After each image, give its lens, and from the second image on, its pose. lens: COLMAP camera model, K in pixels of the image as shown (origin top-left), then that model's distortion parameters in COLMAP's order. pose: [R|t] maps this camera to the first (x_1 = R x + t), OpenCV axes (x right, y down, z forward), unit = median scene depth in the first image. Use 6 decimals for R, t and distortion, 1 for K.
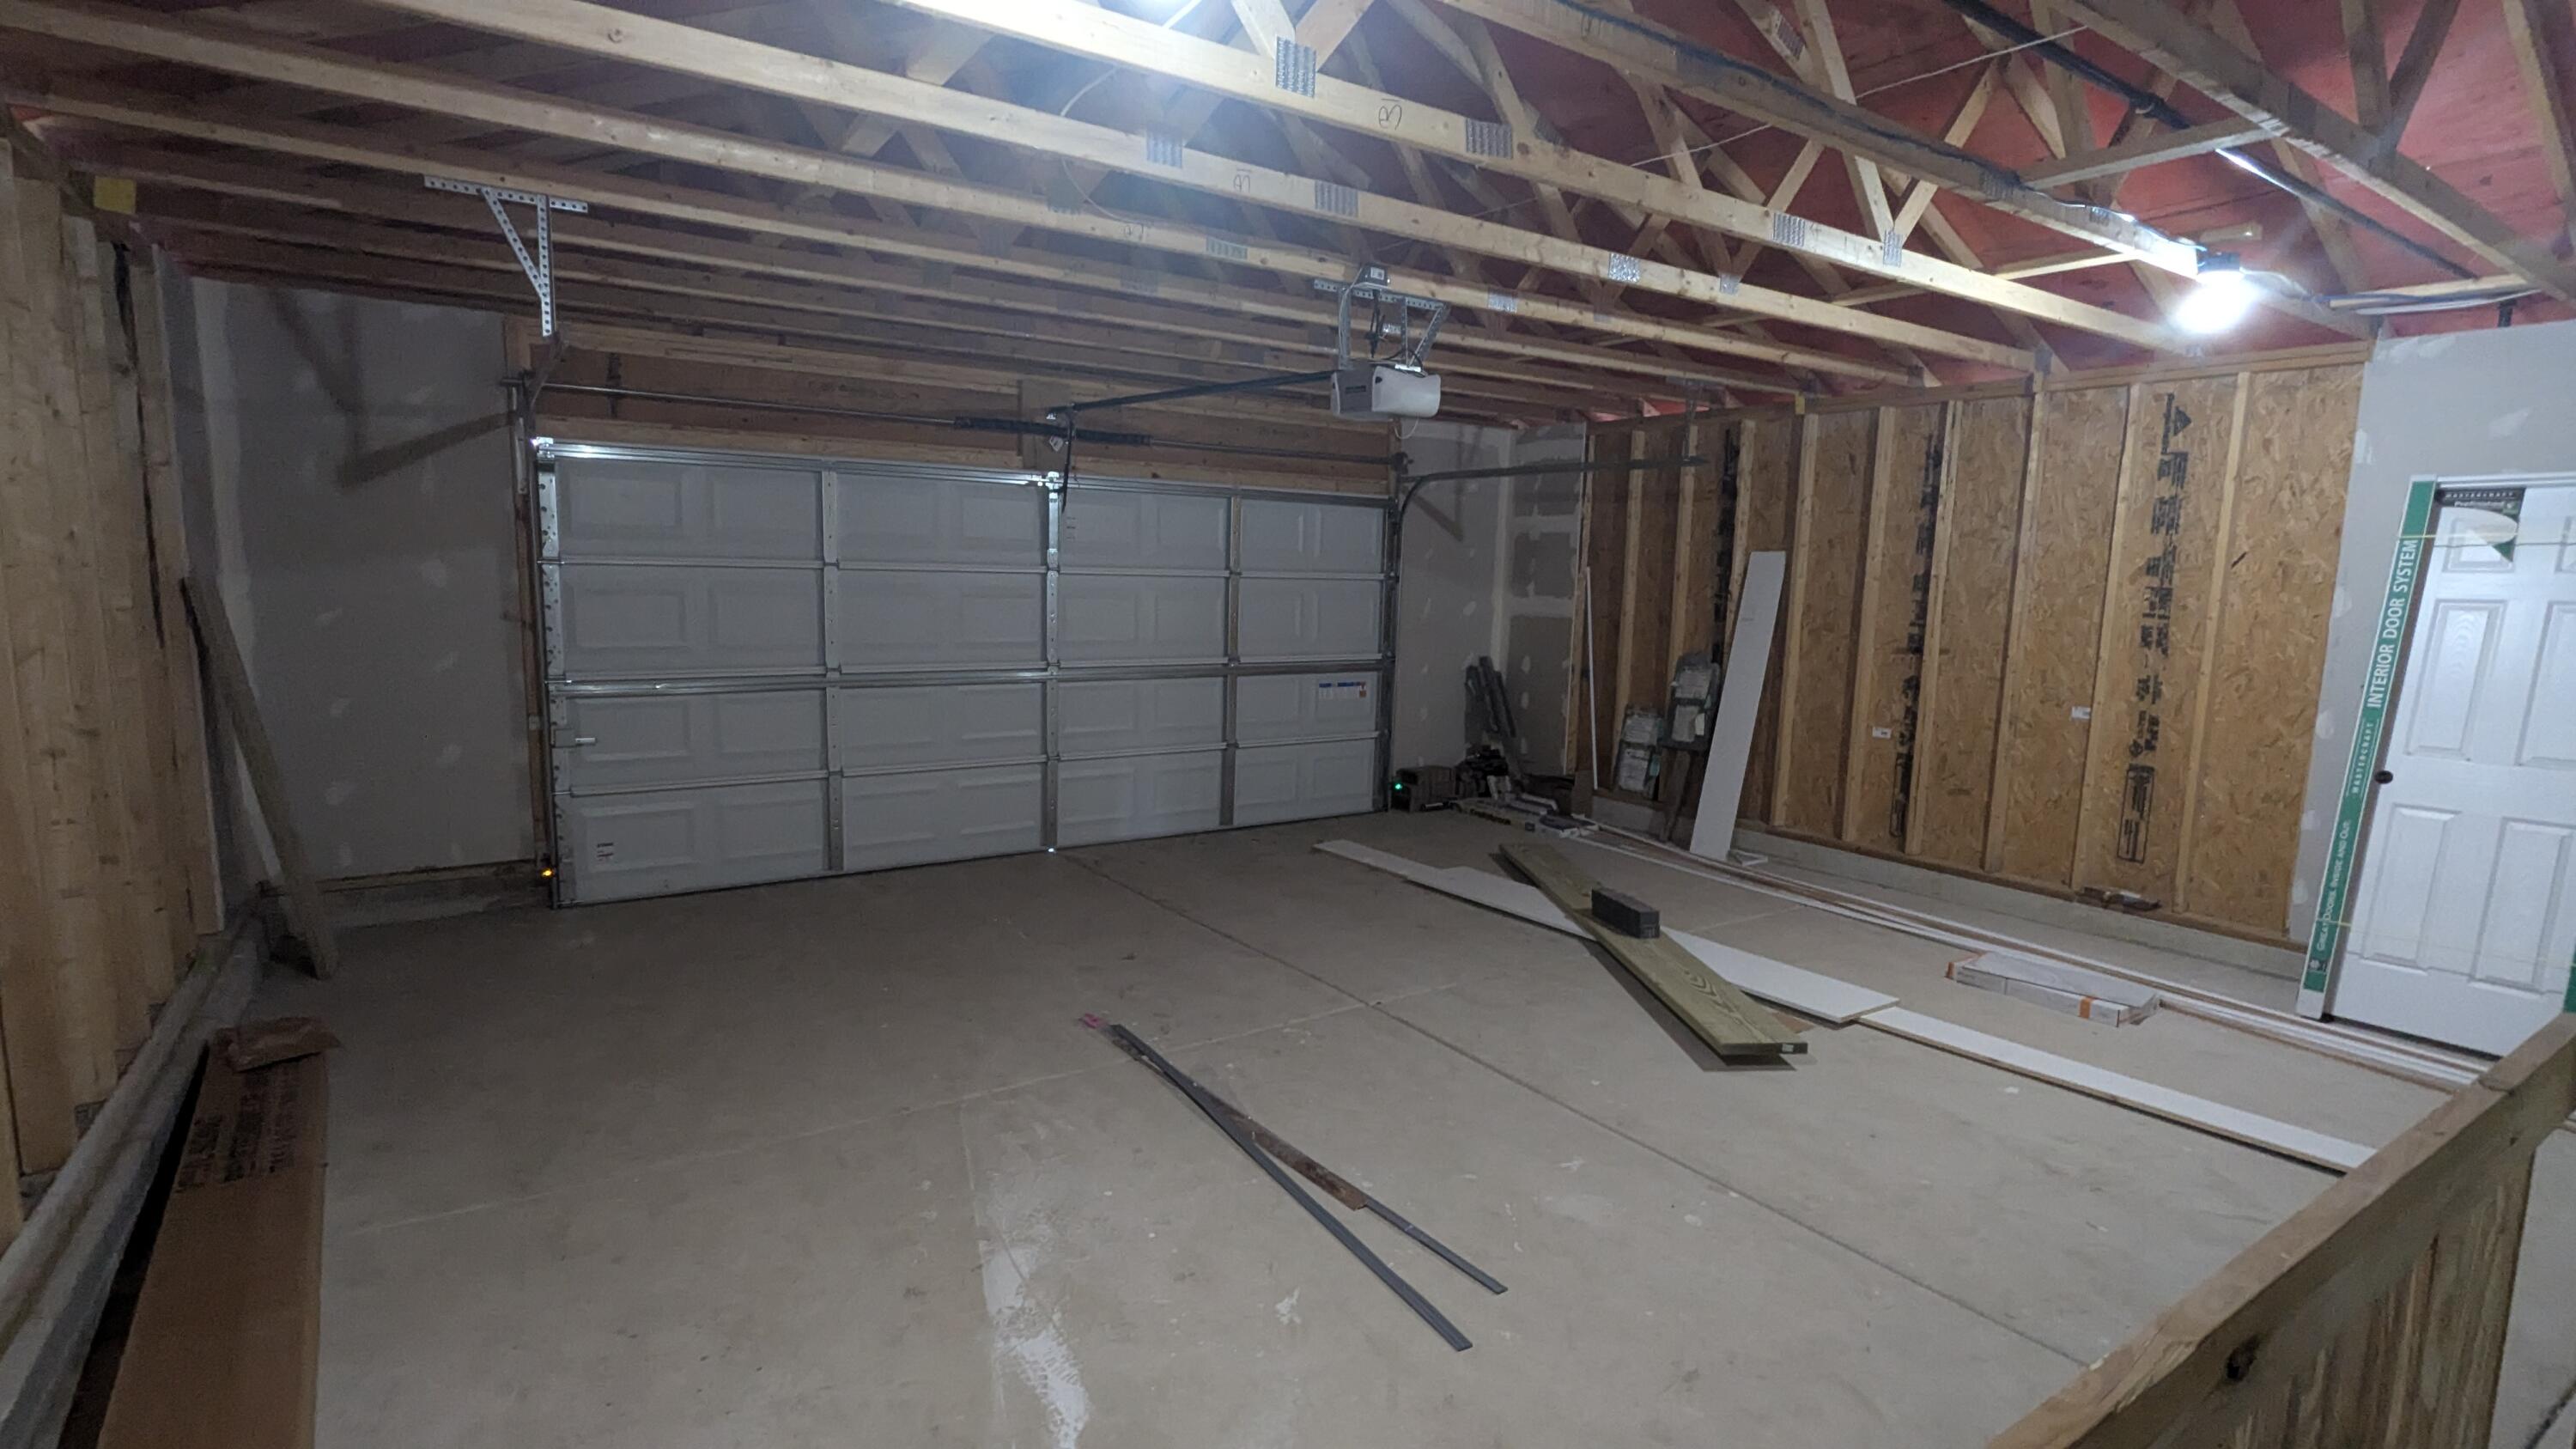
lens RADIAL K [[1208.2, 0, 1282.7], [0, 1208.2, 725.0], [0, 0, 1]] dist [-0.005936, 0.001303]
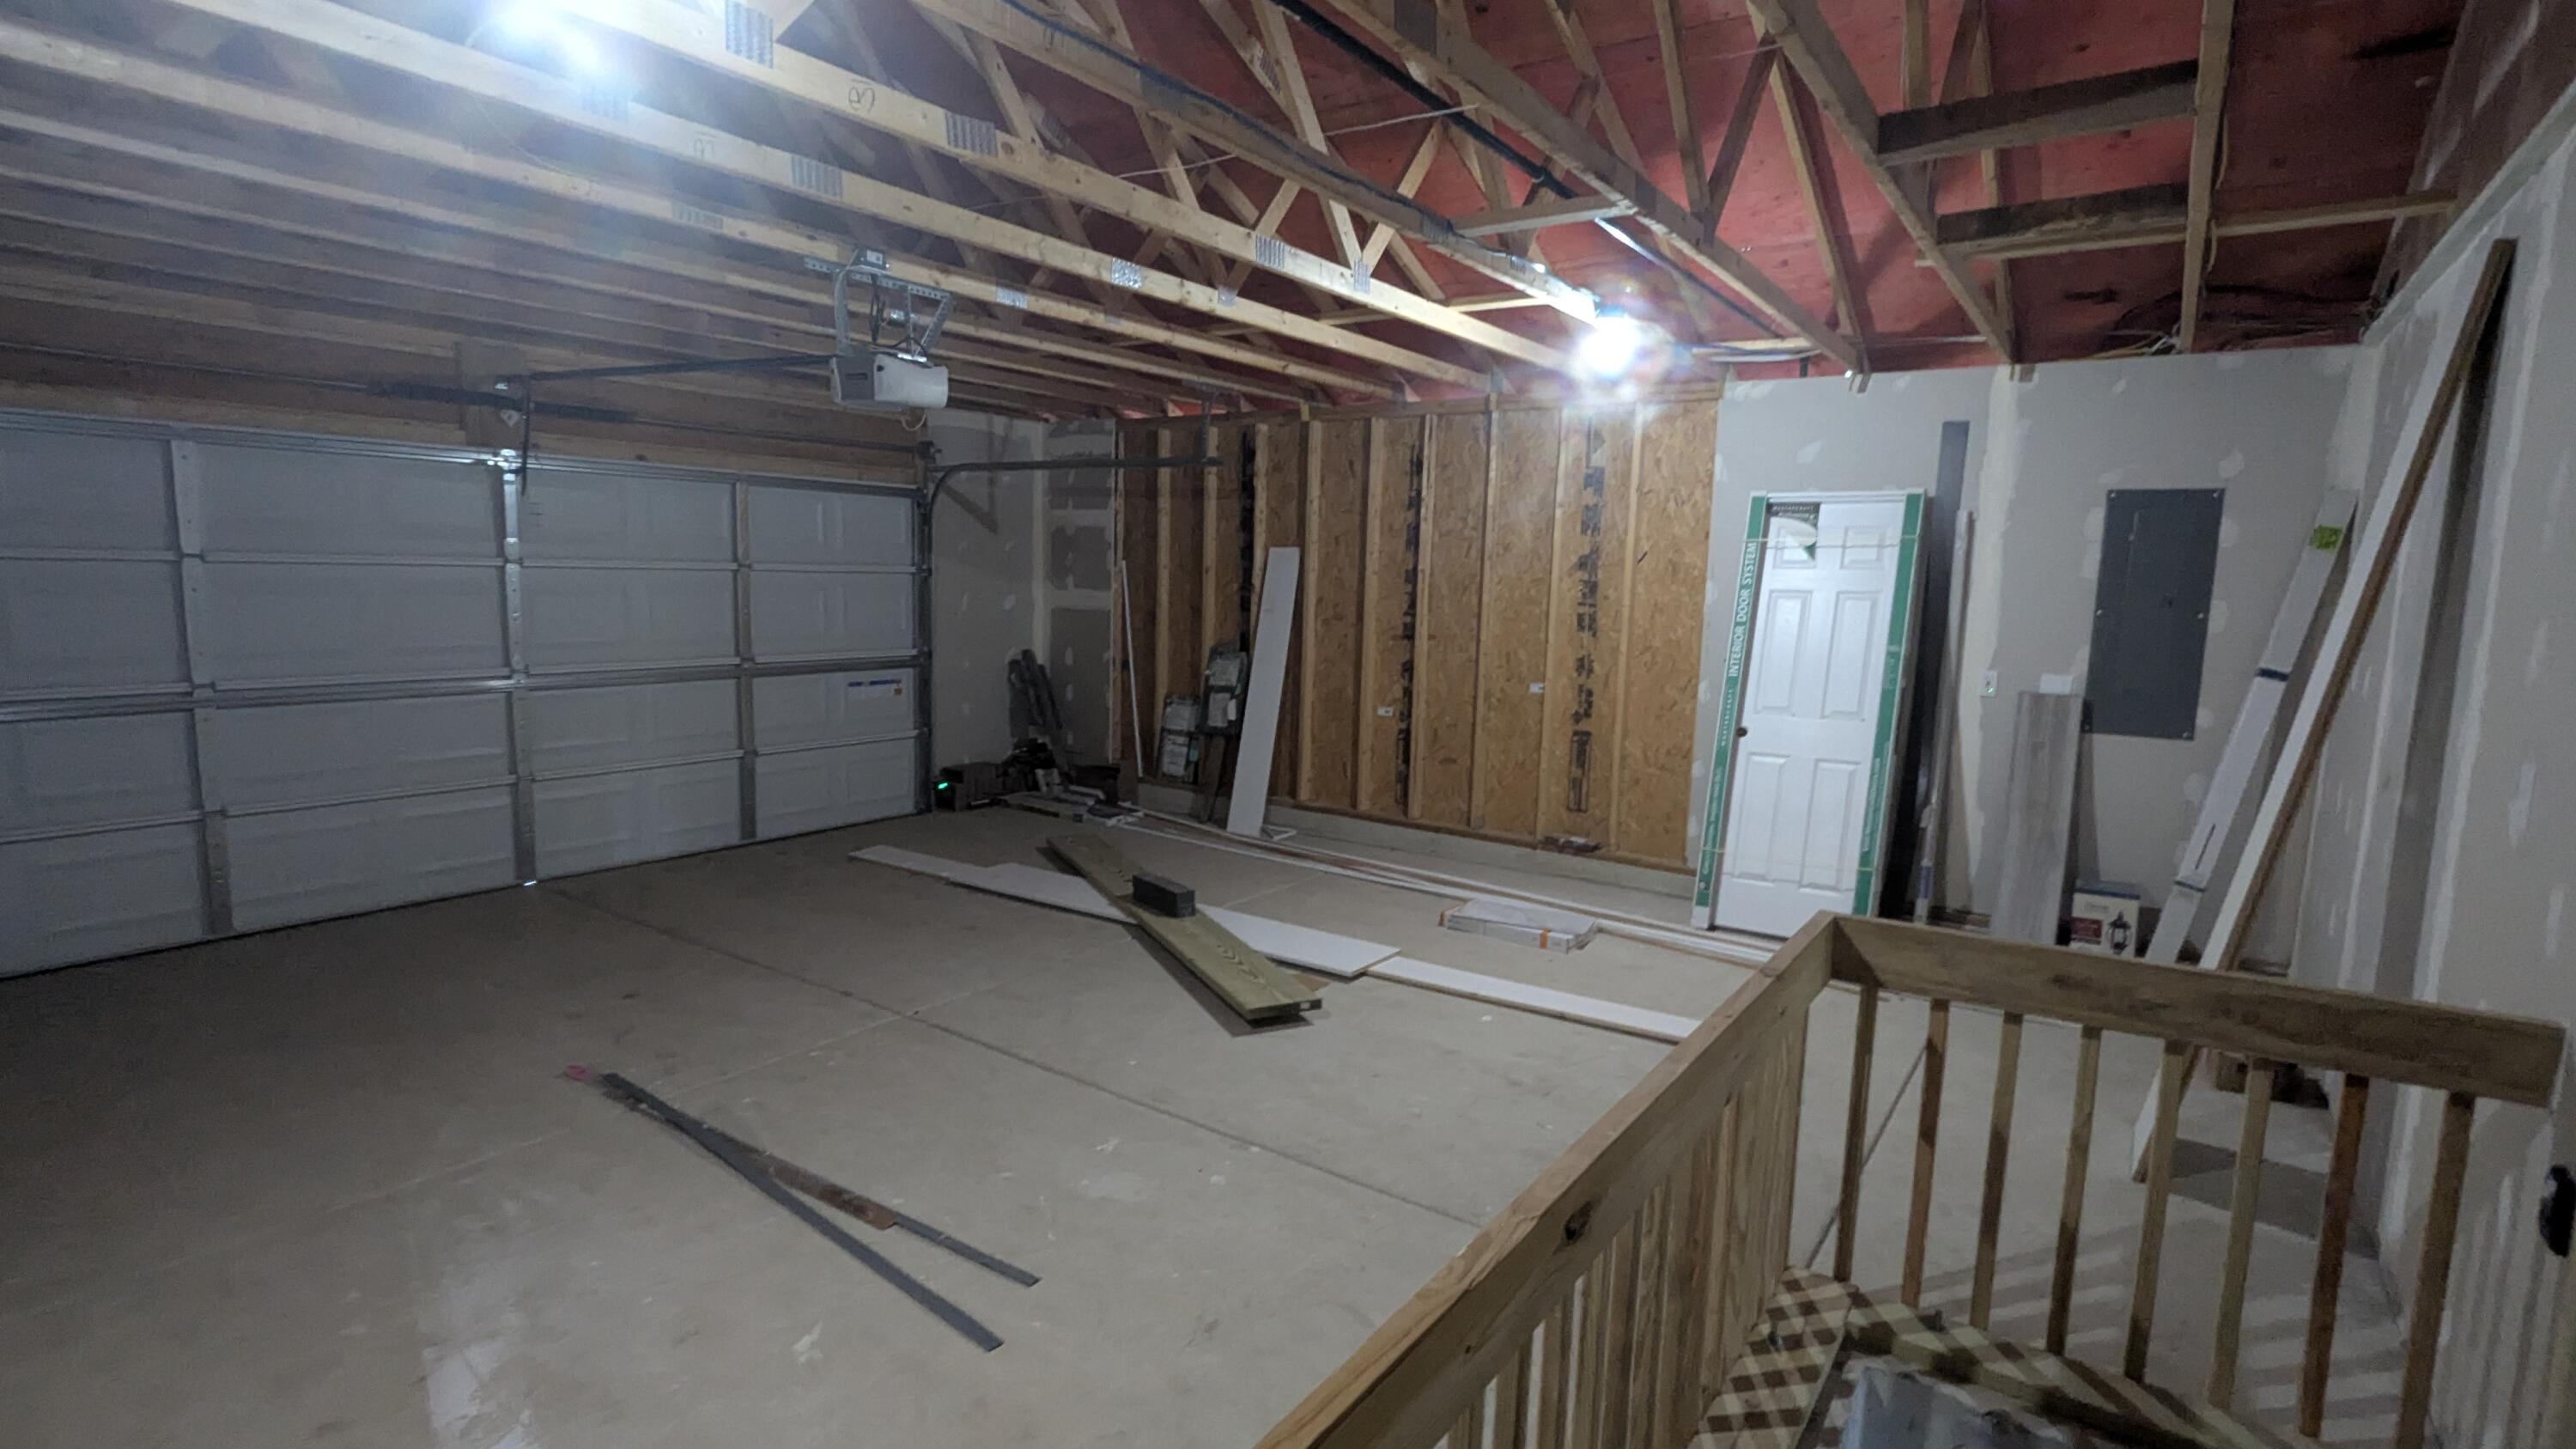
lens RADIAL K [[1208.2, 0, 1282.5], [0, 1208.2, 724.0], [0, 0, 1]] dist [-0.005936, 0.001303]
pose [[0.935501, -0.043501, 0.350636, 0.024717], [0.040933, 0.999053, 0.014735, -0.002886], [-0.350945, 0.000568, 0.936396, -0.011730]]
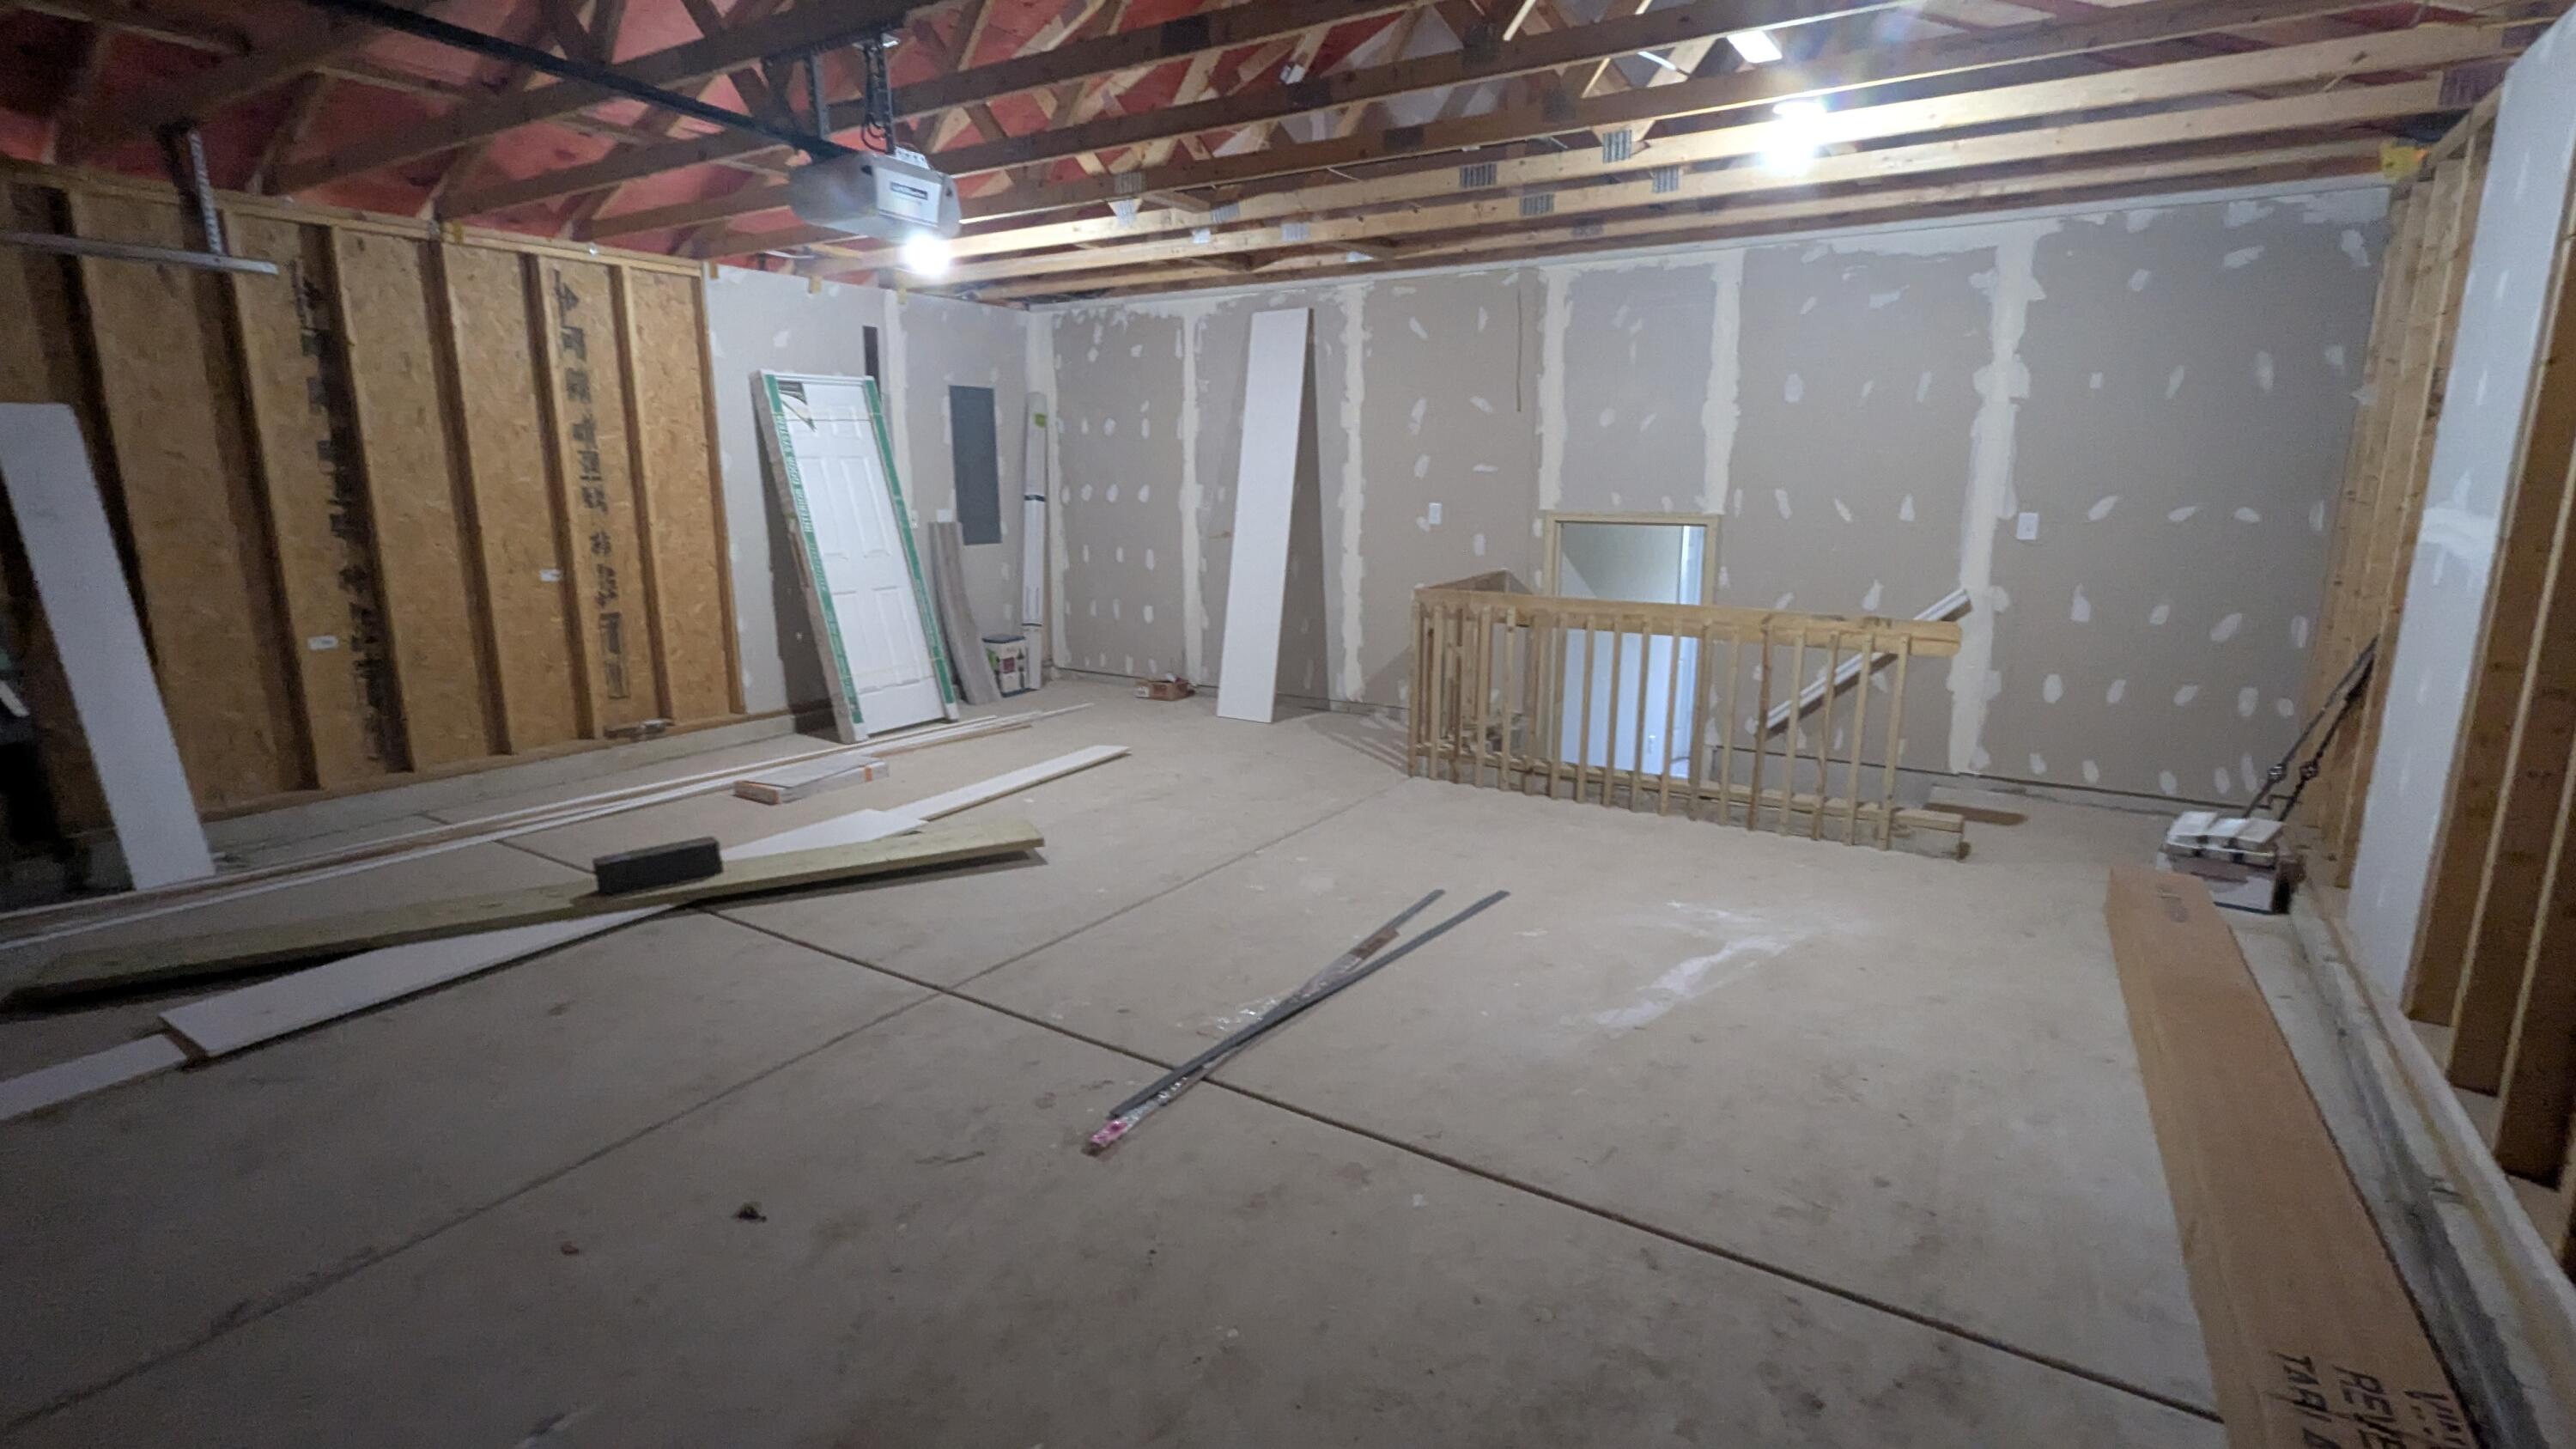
lens RADIAL K [[1208.2, 0, 1299.0], [0, 1208.2, 717.5], [0, 0, 1]] dist [-0.005936, 0.001303]
pose [[-0.393568, -0.208808, 0.895267, -0.680048], [0.110399, 0.956079, 0.271524, -0.129479], [-0.912642, 0.205700, -0.353230, 0.999790]]
